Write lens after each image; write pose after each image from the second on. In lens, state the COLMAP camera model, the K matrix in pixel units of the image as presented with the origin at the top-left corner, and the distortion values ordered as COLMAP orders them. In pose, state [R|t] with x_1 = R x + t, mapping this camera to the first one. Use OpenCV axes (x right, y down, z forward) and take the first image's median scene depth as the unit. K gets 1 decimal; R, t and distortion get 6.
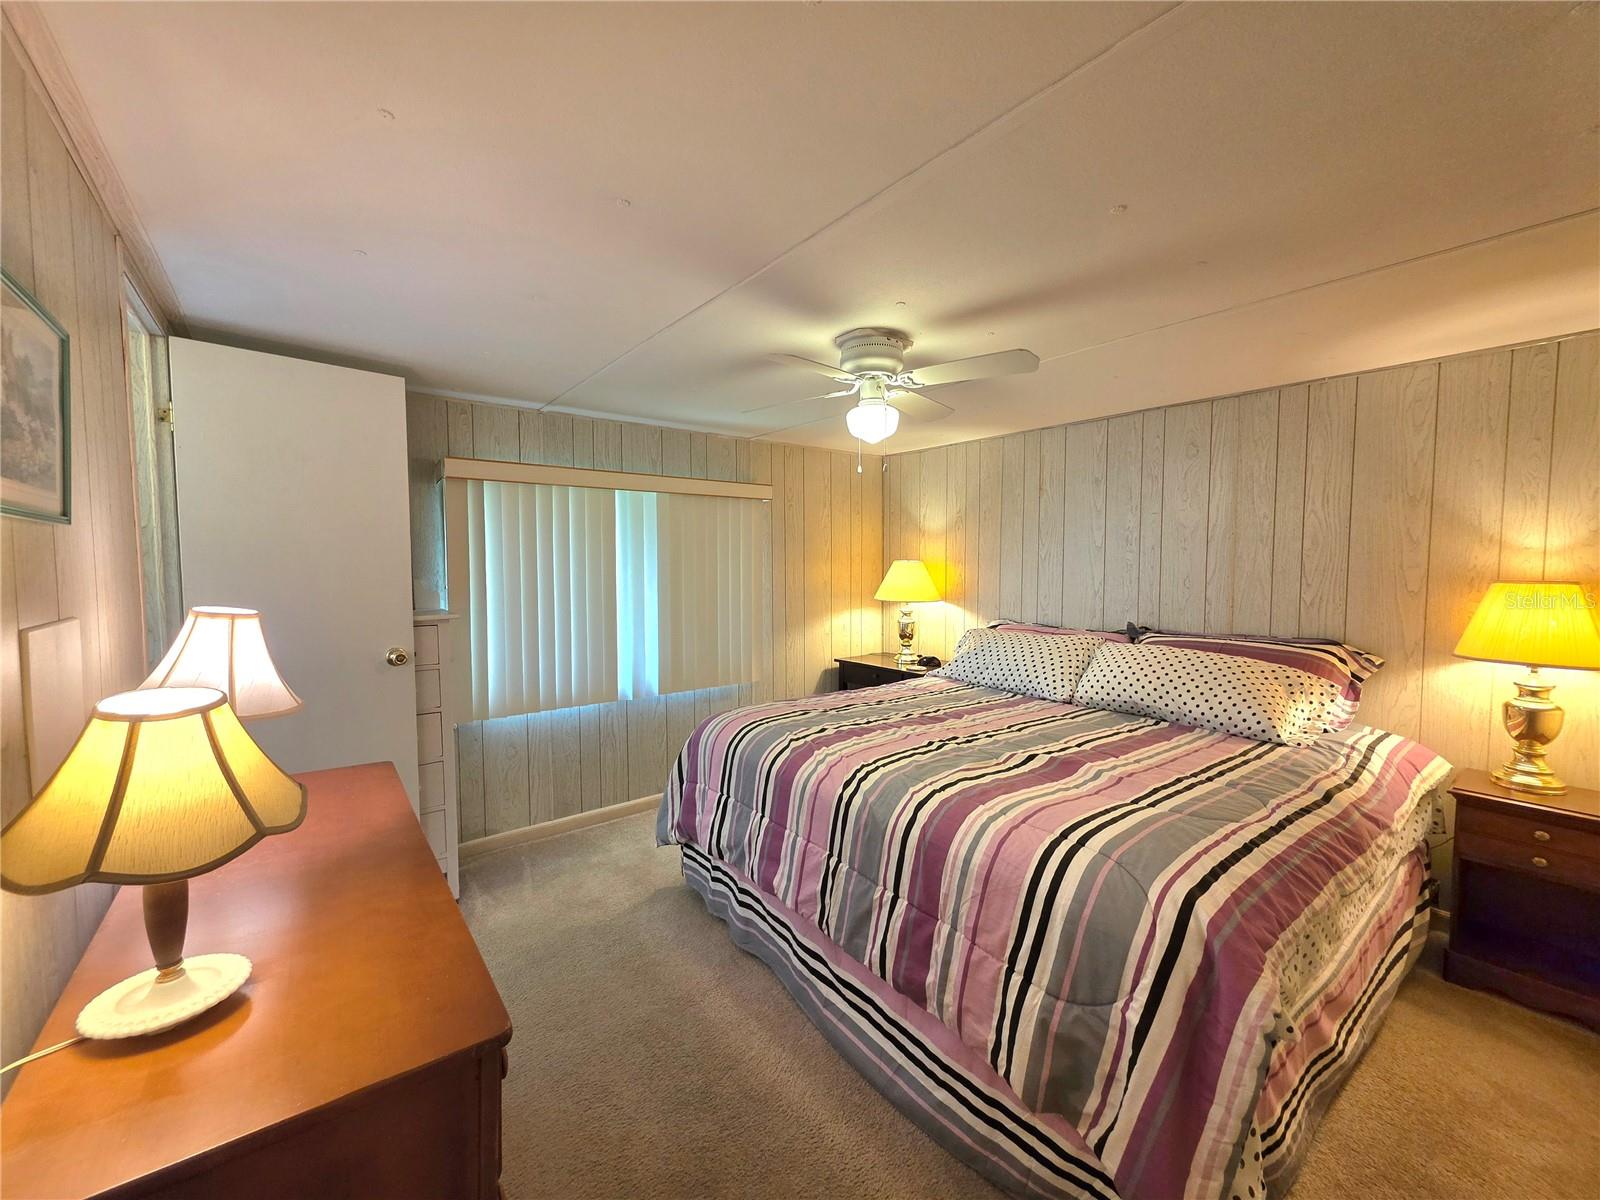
lens RADIAL K [[638.5, 0, 803.3], [0, 638.5, 587.6], [0, 0, 1]] dist [-0.003006, 0.000619]
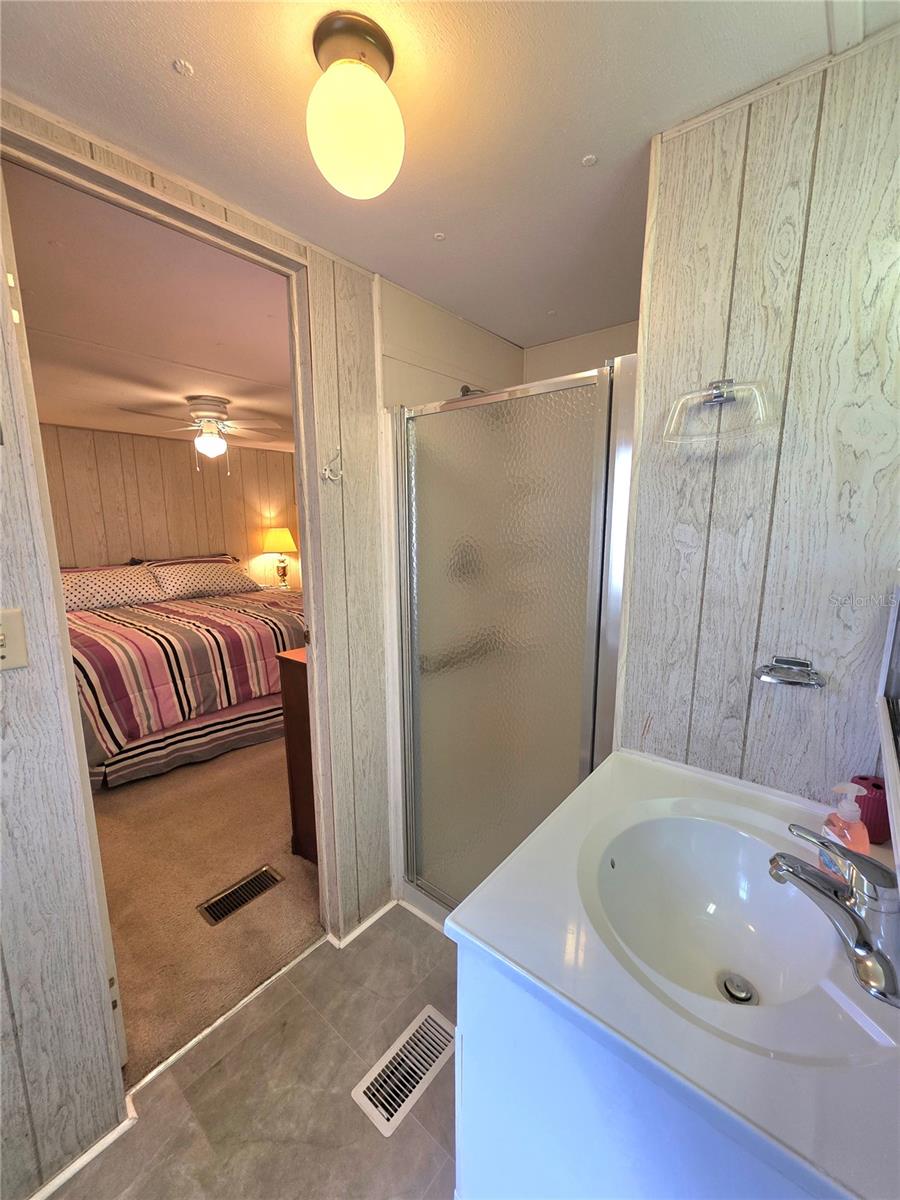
lens RADIAL K [[478.9, 0, 453.6], [0, 478.9, 606.6], [0, 0, 1]] dist [-0.003006, 0.000619]
pose [[-0.225232, -0.169401, 0.959465, -0.973947], [0.044226, 0.981976, 0.183757, -0.015358], [-0.973301, 0.083822, -0.213681, 0.446550]]
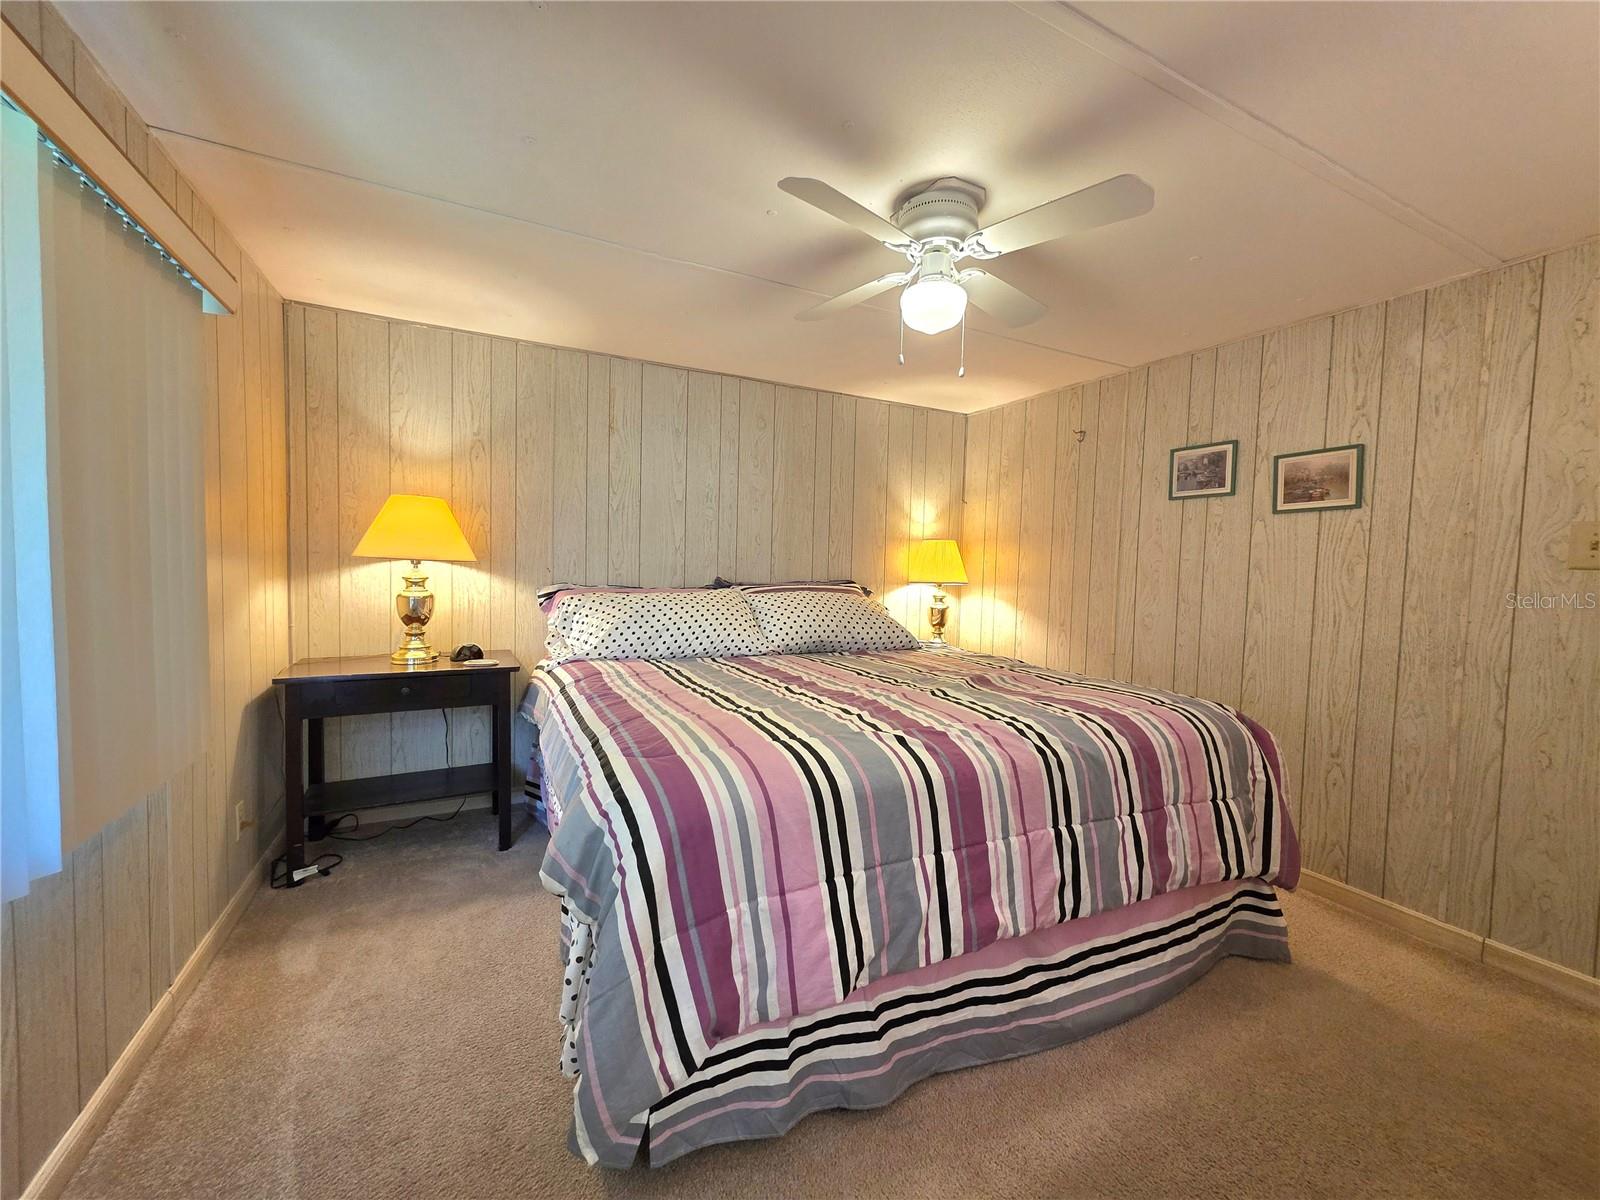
lens RADIAL K [[638.5, 0, 798.4], [0, 638.5, 596.2], [0, 0, 1]] dist [-0.003006, 0.000619]
pose [[0.186409, -0.043754, 0.981498, -0.489980], [0.017985, 0.998992, 0.041118, 0.046222], [-0.982308, 0.009987, 0.187008, 0.690681]]
